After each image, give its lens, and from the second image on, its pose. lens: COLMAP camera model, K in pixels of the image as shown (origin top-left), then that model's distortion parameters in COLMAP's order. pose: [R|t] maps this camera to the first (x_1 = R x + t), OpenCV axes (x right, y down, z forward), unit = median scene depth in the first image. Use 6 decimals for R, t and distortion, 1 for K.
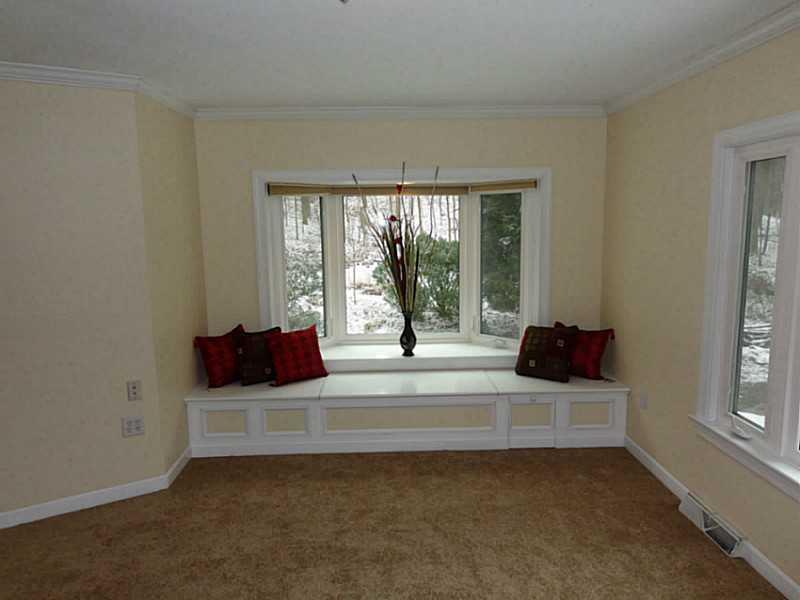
lens RADIAL K [[542.8, 0, 400.0], [0, 542.8, 300.0], [0, 0, 1]] dist [0.000811, -0.000183]
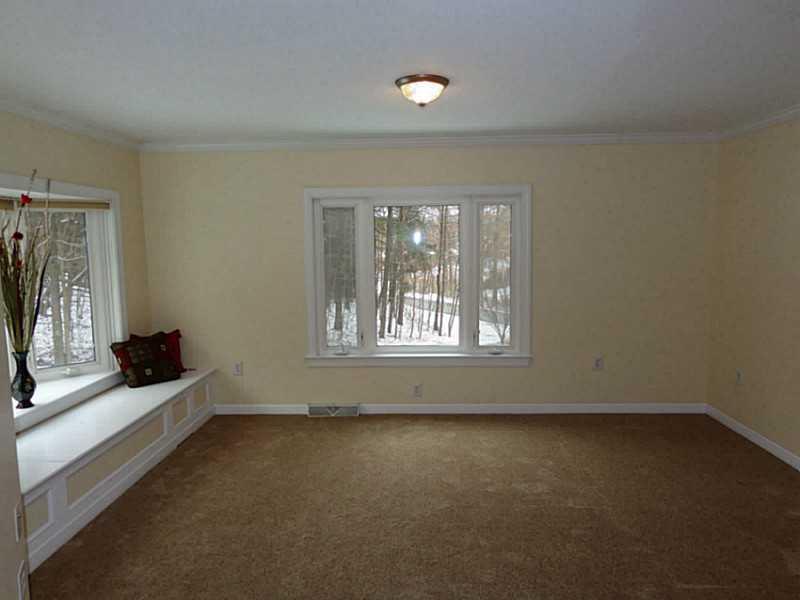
lens RADIAL K [[542.8, 0, 400.0], [0, 542.8, 300.0], [0, 0, 1]] dist [0.000811, -0.000183]
pose [[0.059744, -0.096853, 0.993504, -0.743916], [0.156328, 0.983909, 0.086517, -0.037039], [-0.985897, 0.150144, 0.073923, 0.387439]]
